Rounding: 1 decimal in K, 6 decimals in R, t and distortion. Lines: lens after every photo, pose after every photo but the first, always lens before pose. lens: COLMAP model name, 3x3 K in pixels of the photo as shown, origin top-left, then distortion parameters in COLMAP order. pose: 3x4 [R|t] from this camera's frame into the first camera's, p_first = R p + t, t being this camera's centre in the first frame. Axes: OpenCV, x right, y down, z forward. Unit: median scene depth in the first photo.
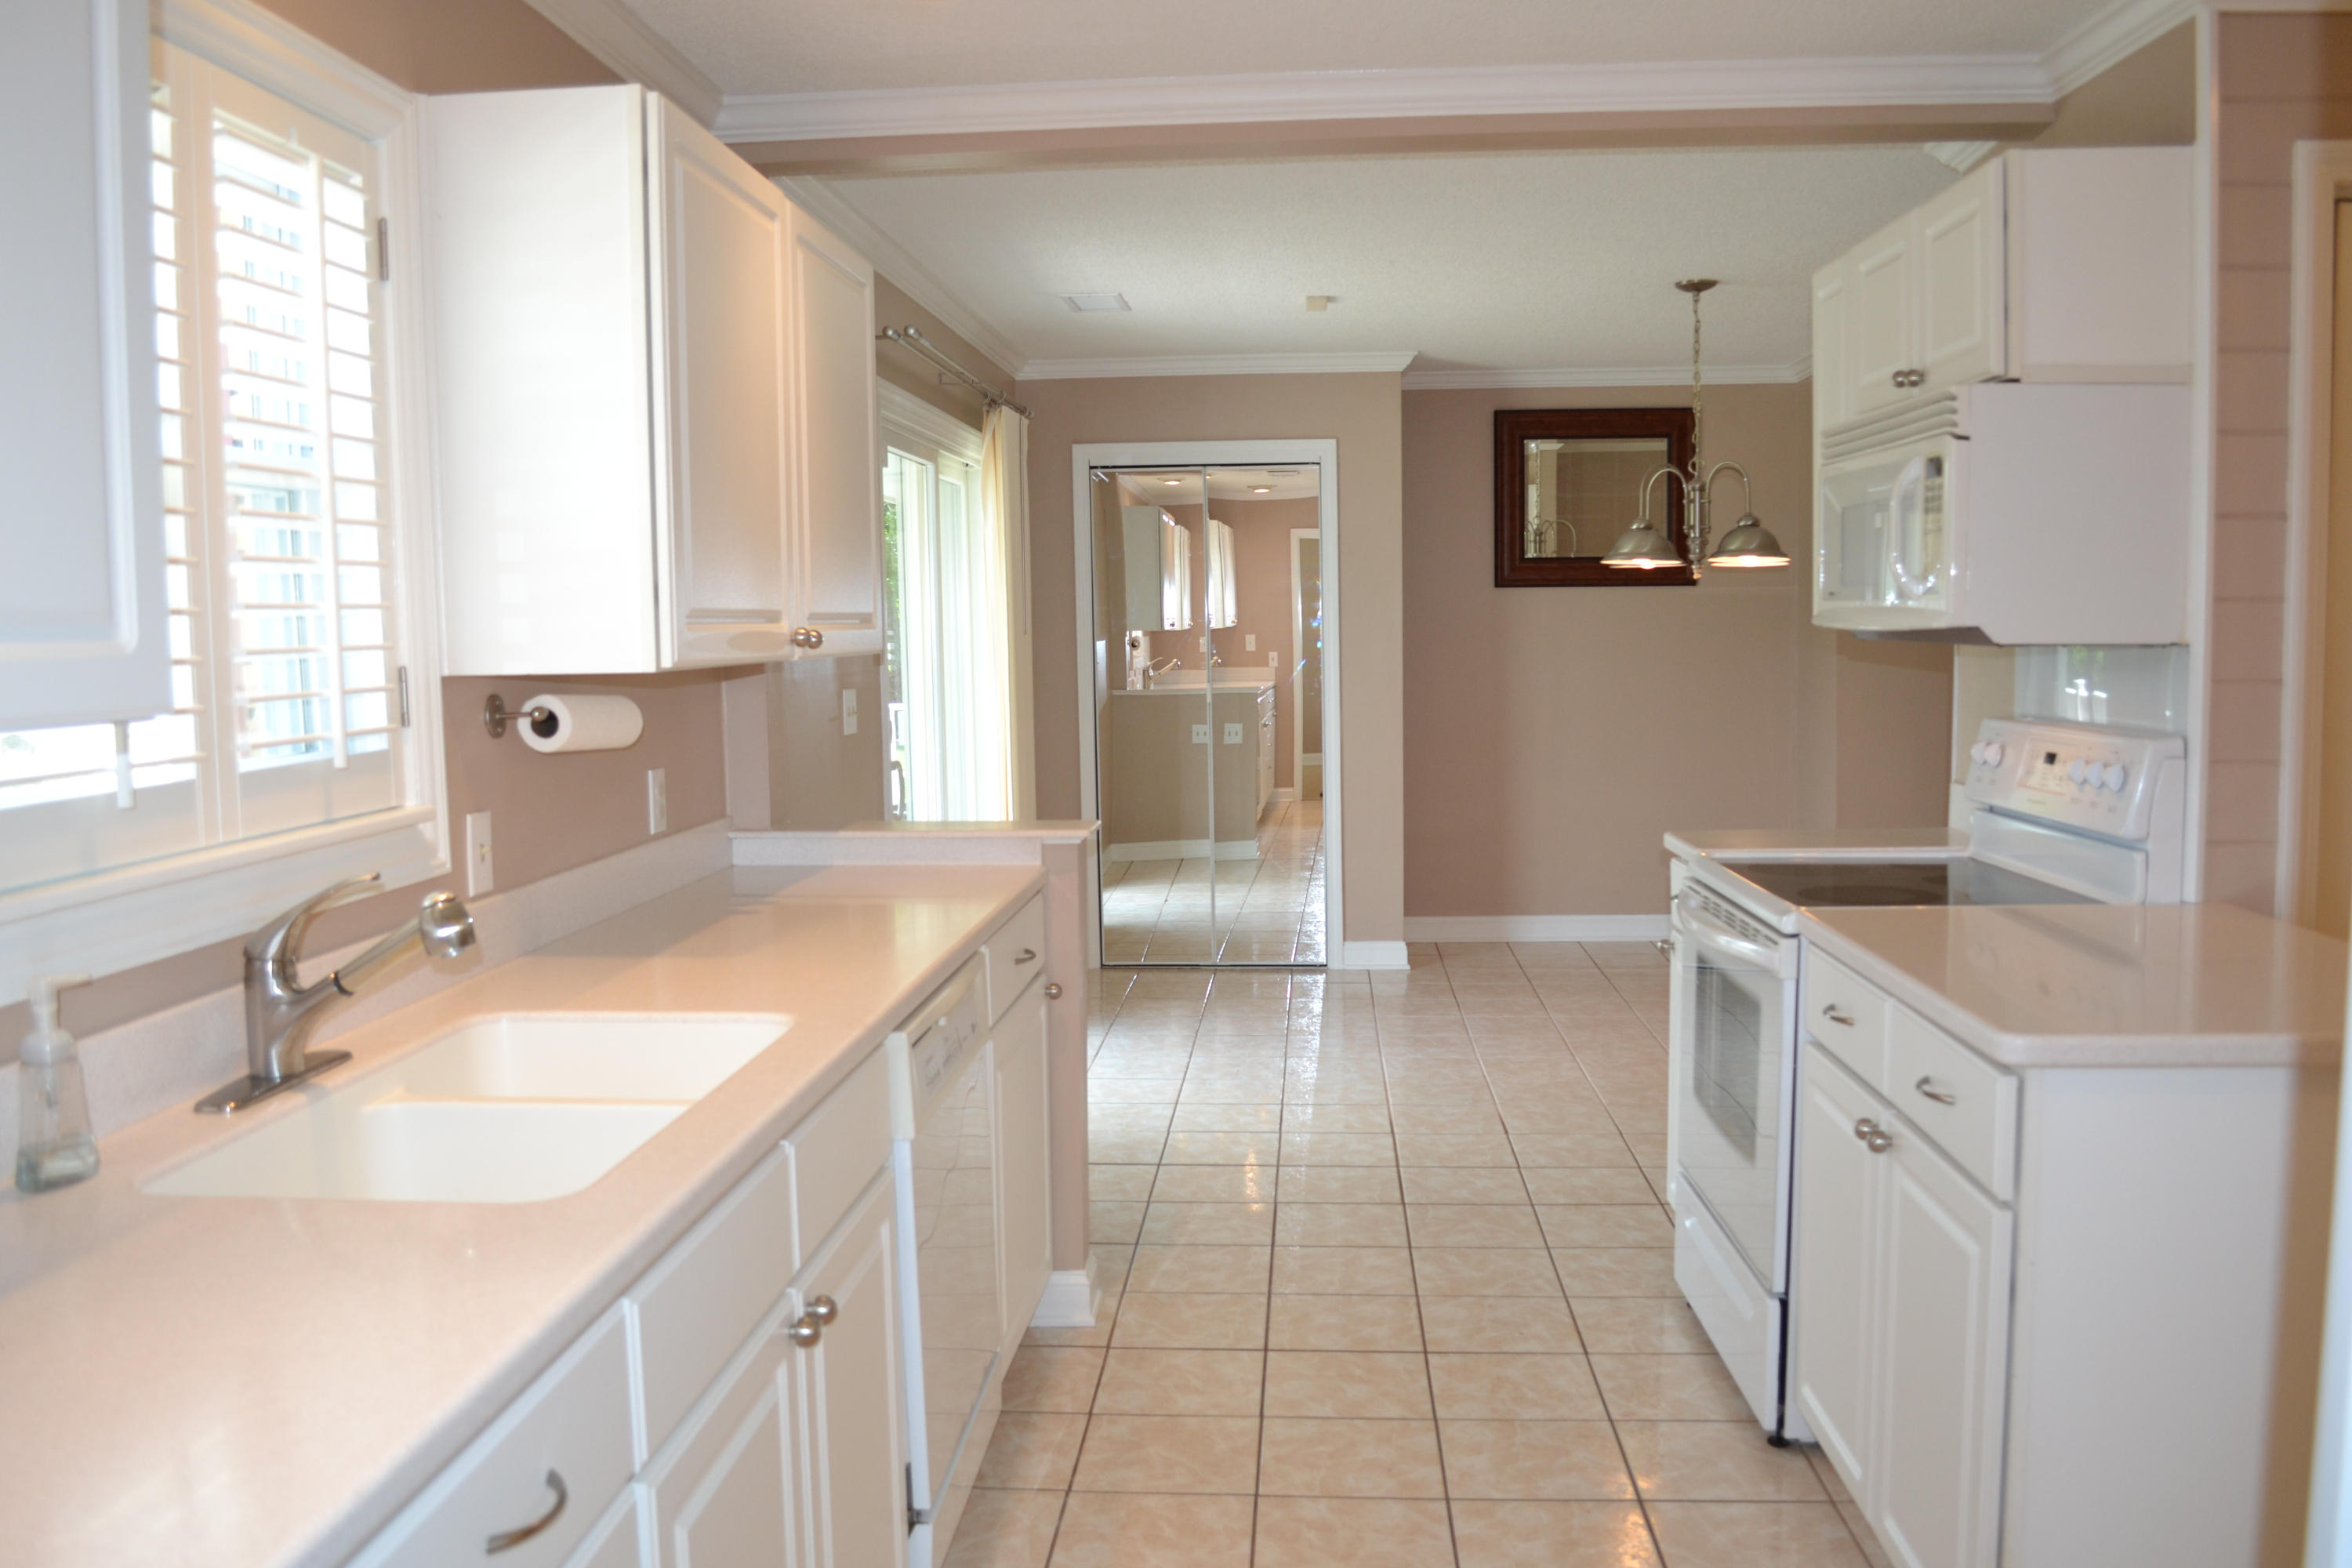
lens RADIAL K [[1880.1, 0, 1163.7], [0, 1880.1, 788.6], [0, 0, 1]] dist [-0.081449, 0.008585]
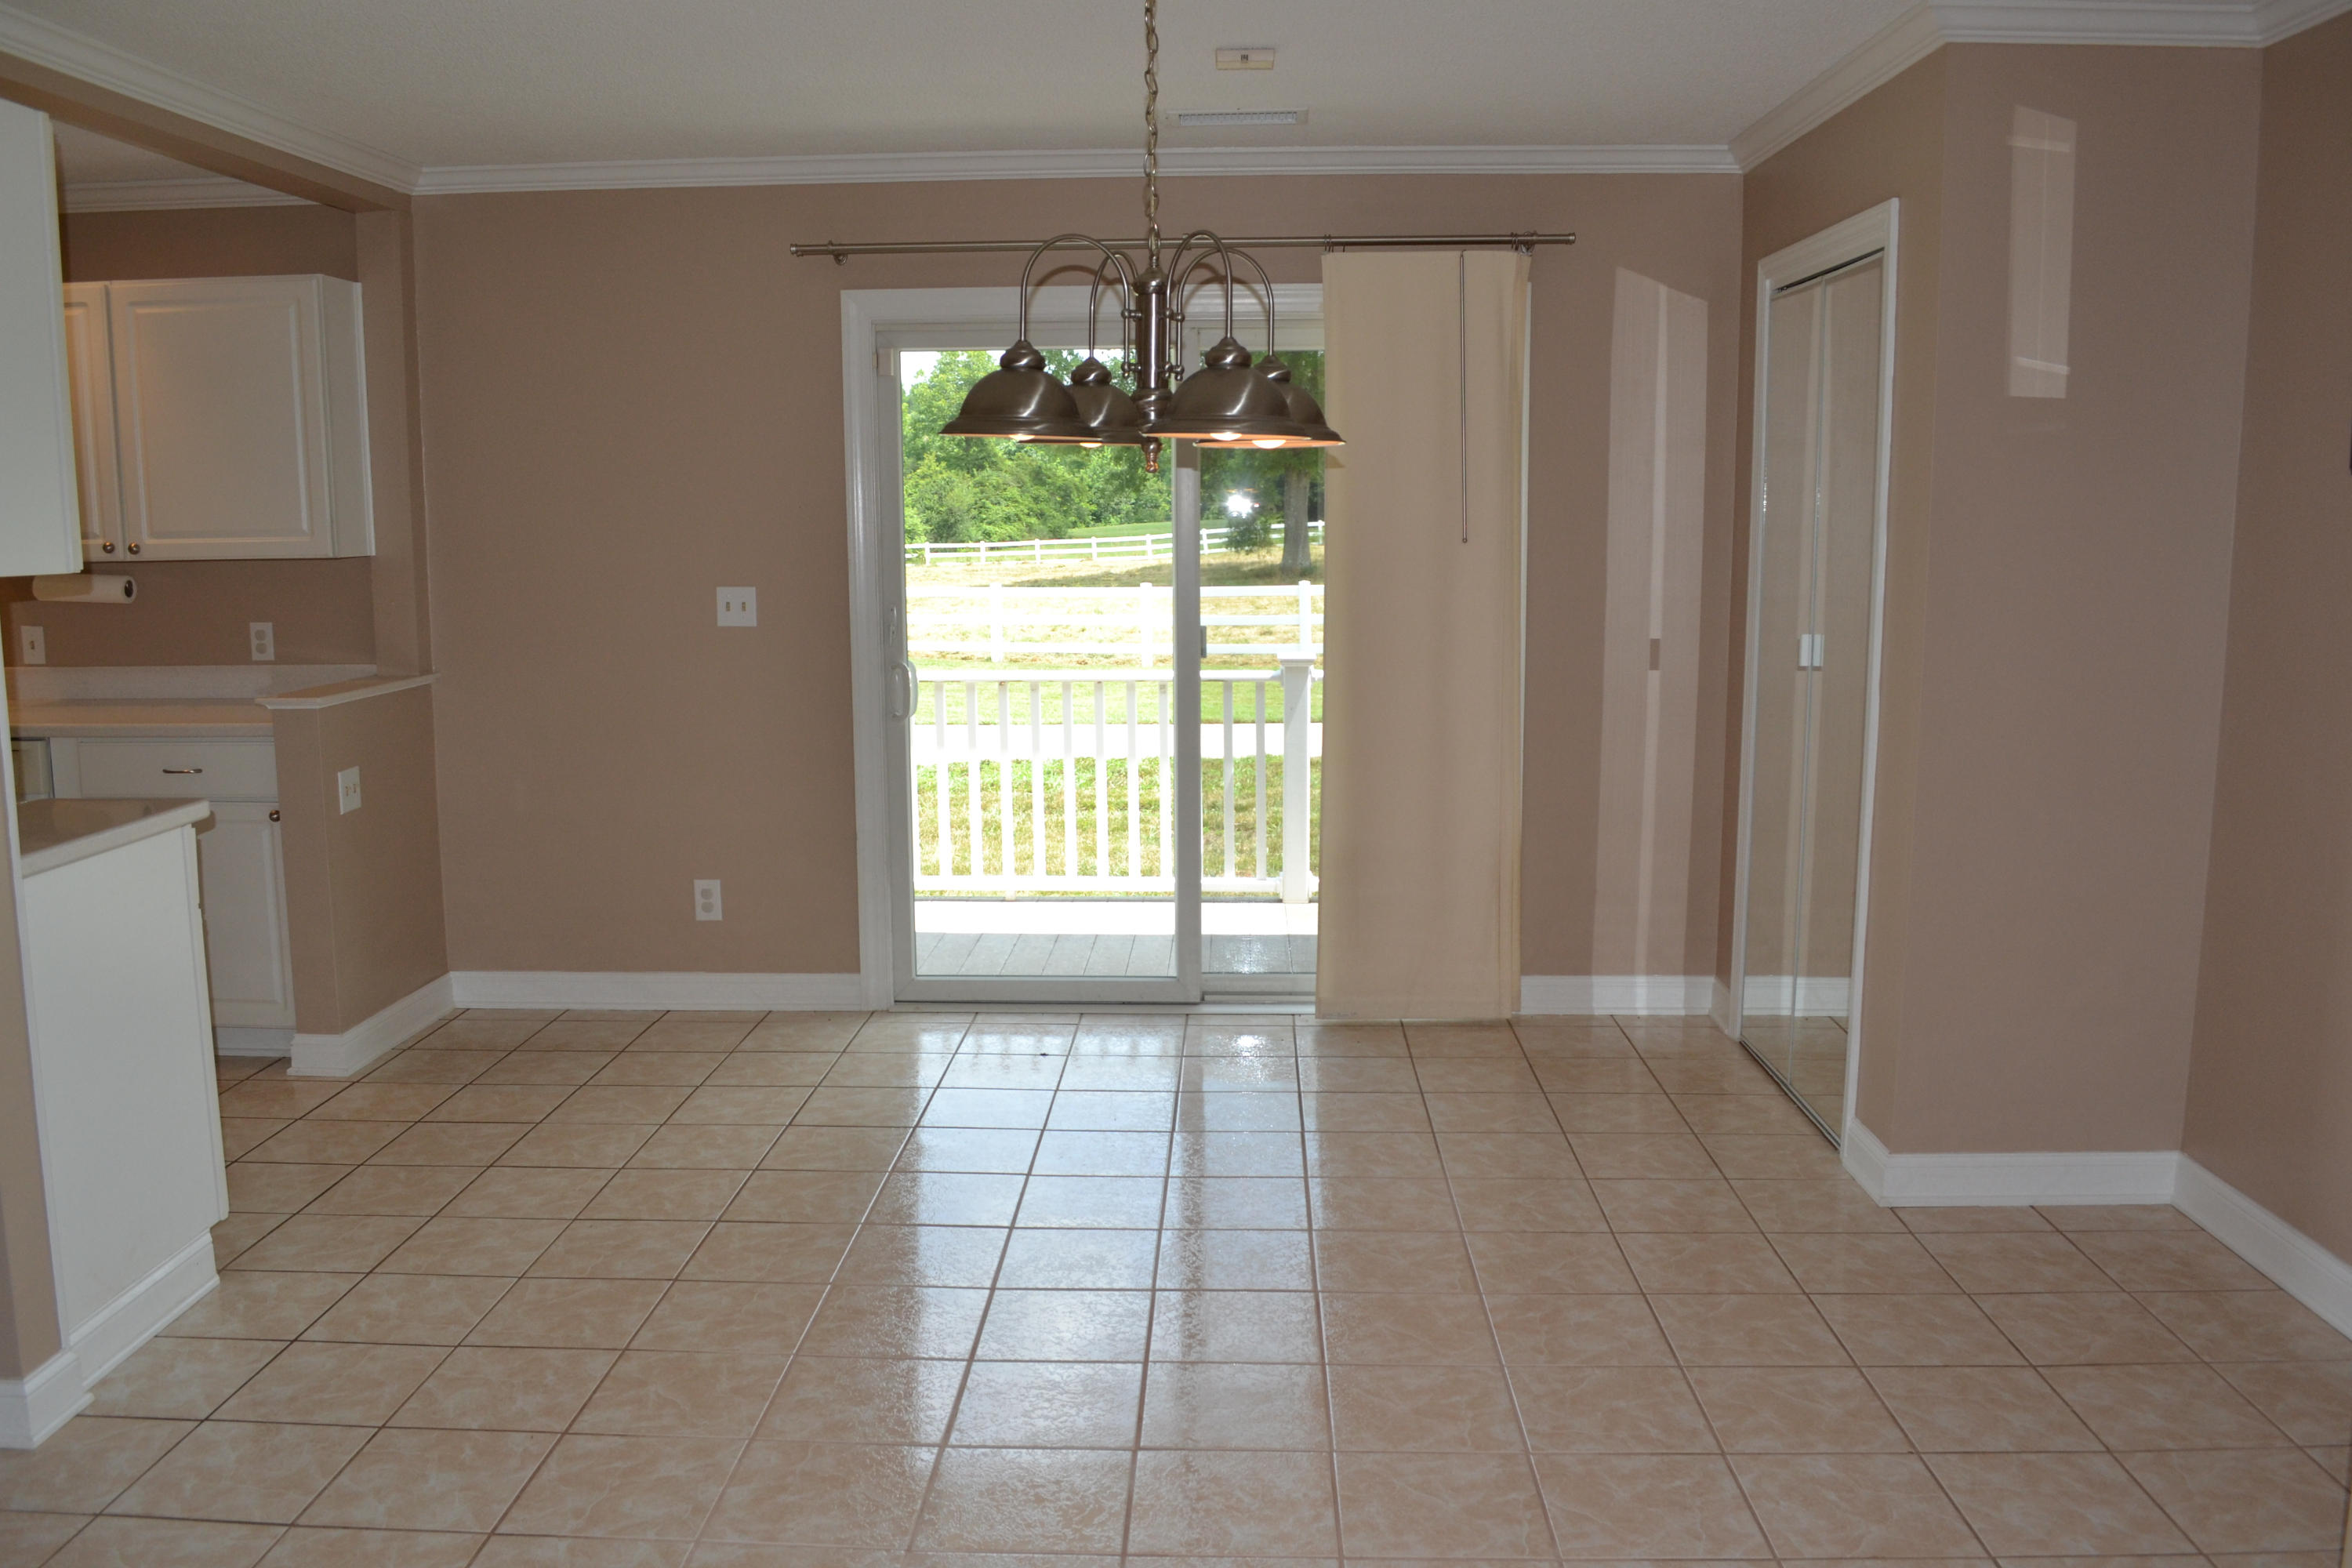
lens RADIAL K [[1891.5, 0, 1176.0], [0, 1891.5, 784.0], [0, 0, 1]] dist [-0.078764, 0.003084]
pose [[0.043983, 0.154712, -0.986980, 0.616210], [-0.089085, 0.984608, 0.150370, -0.081351], [0.995052, 0.081311, 0.057089, 0.758527]]
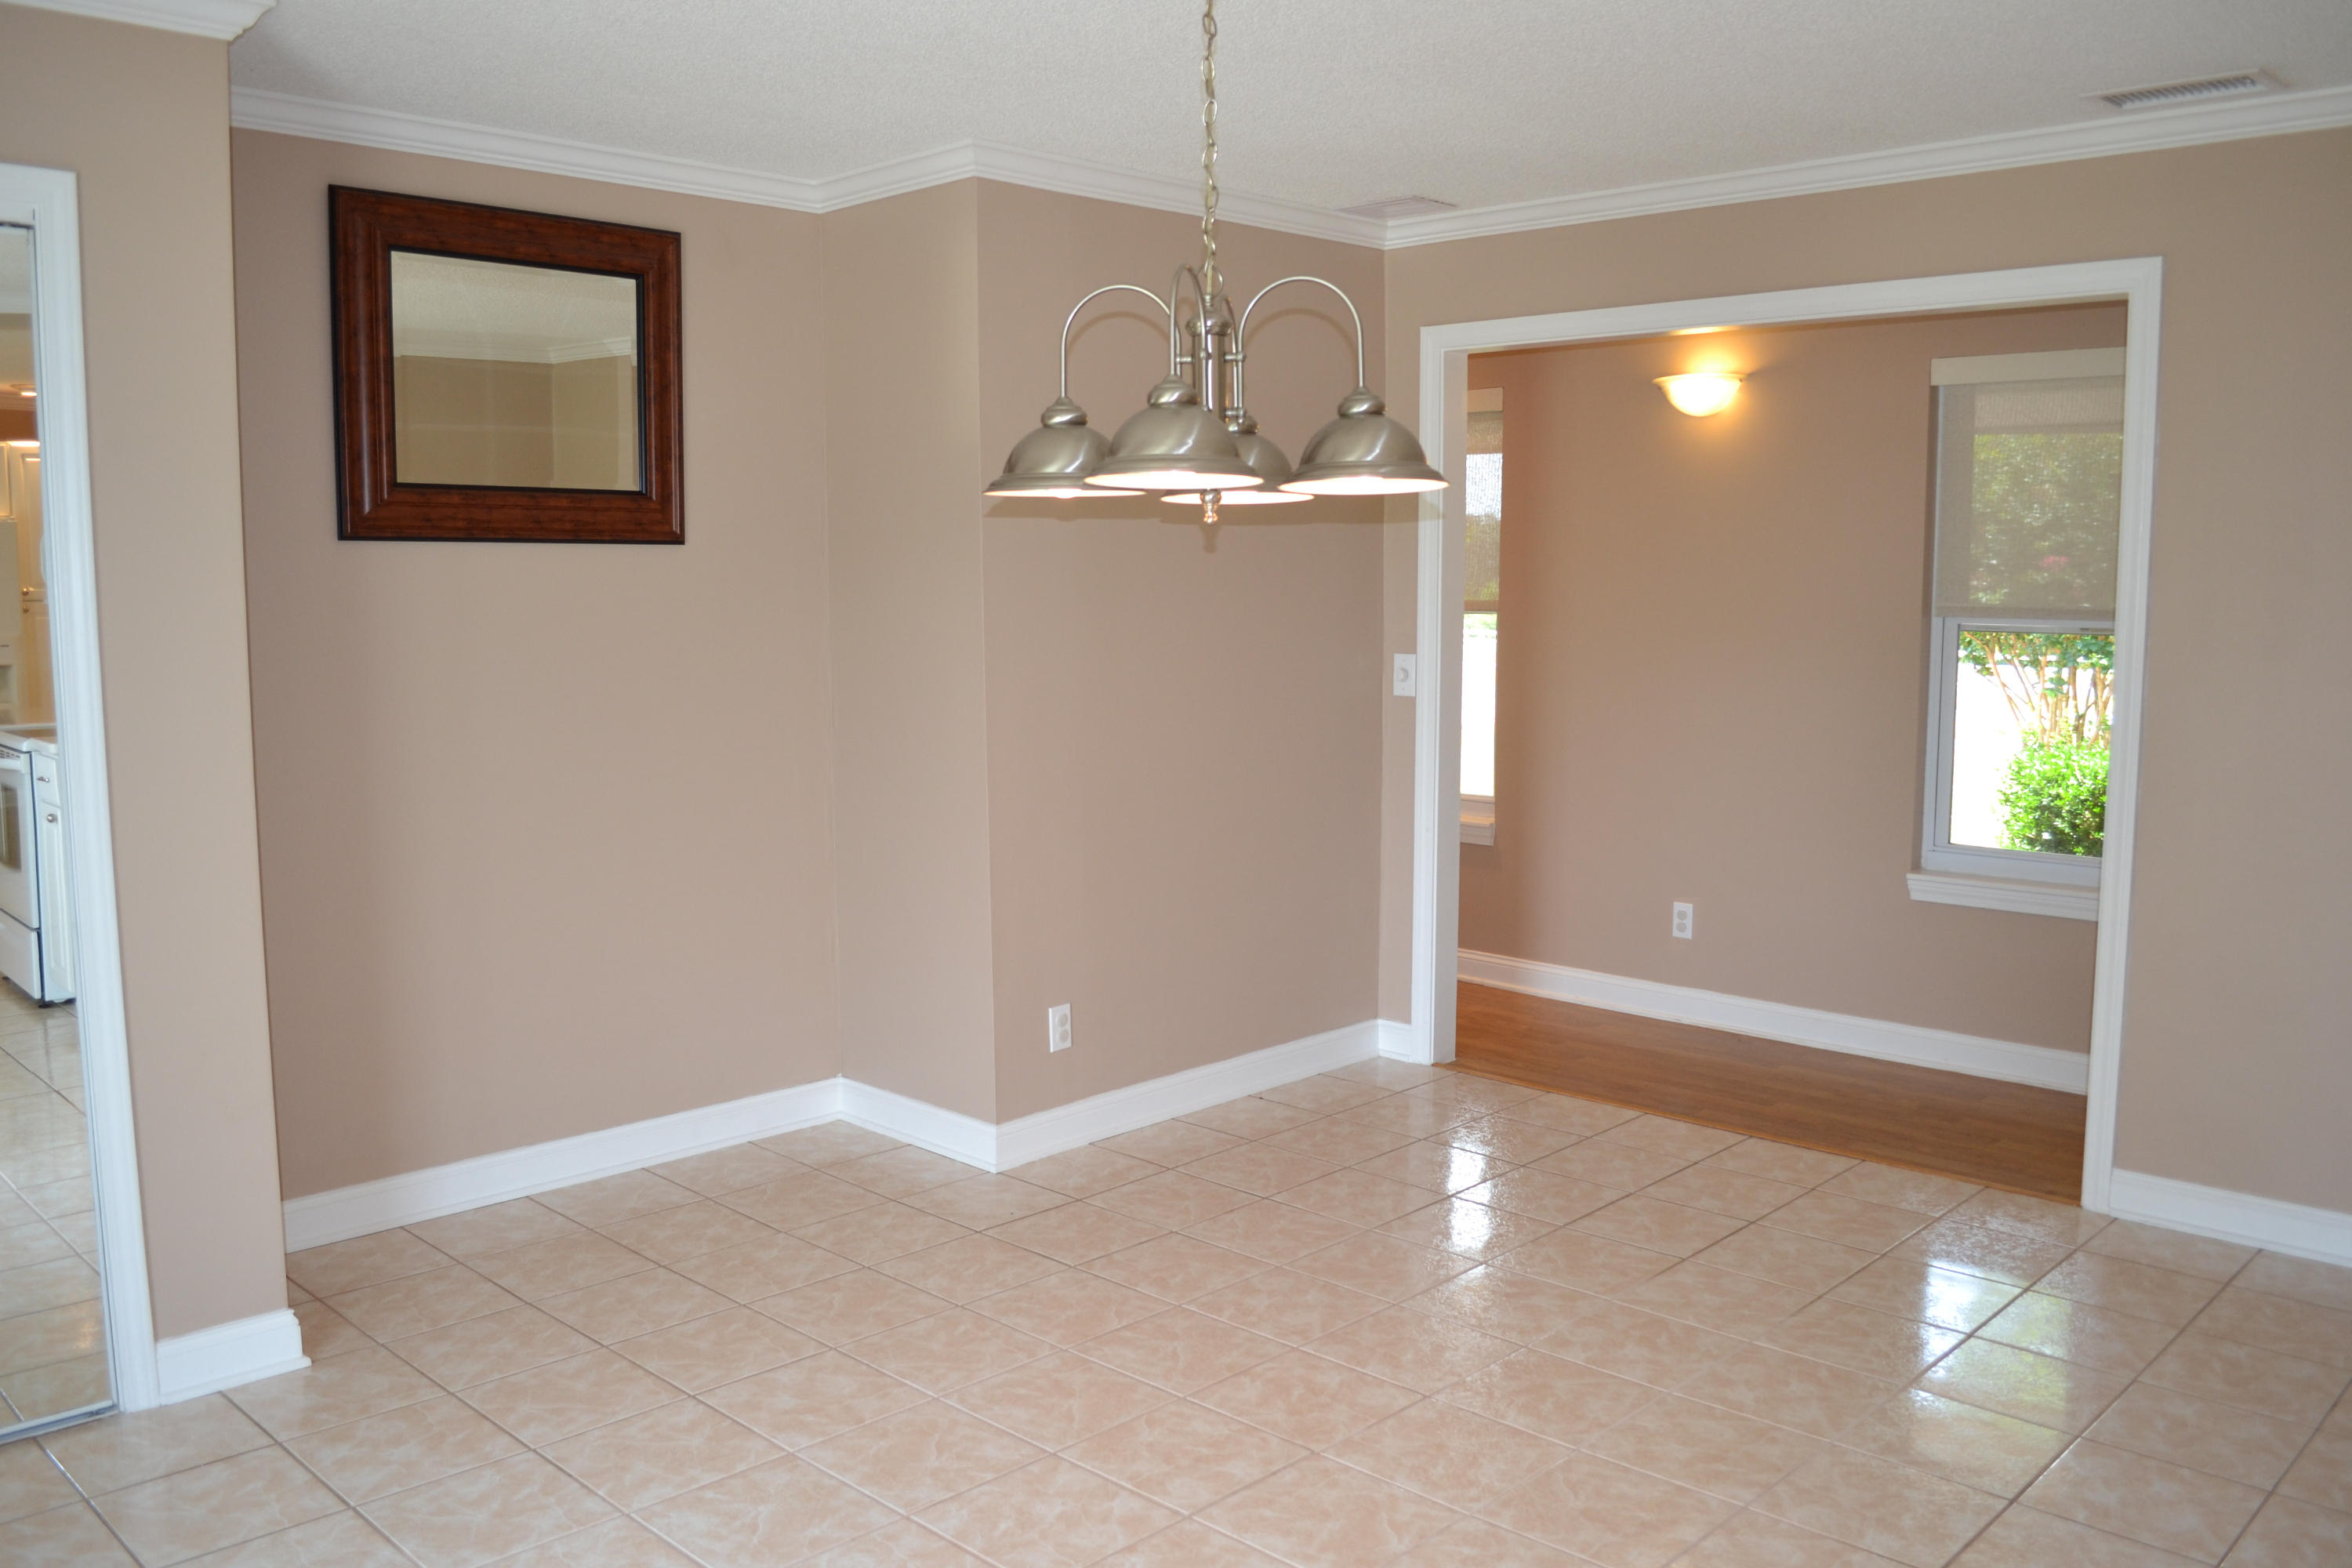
lens RADIAL K [[1880.1, 0, 1163.7], [0, 1880.1, 788.6], [0, 0, 1]] dist [-0.081449, 0.008585]
pose [[0.640945, -0.073046, 0.764103, -0.068664], [0.063567, 0.997093, 0.041999, -0.050297], [-0.764950, 0.021653, 0.643725, 0.543665]]
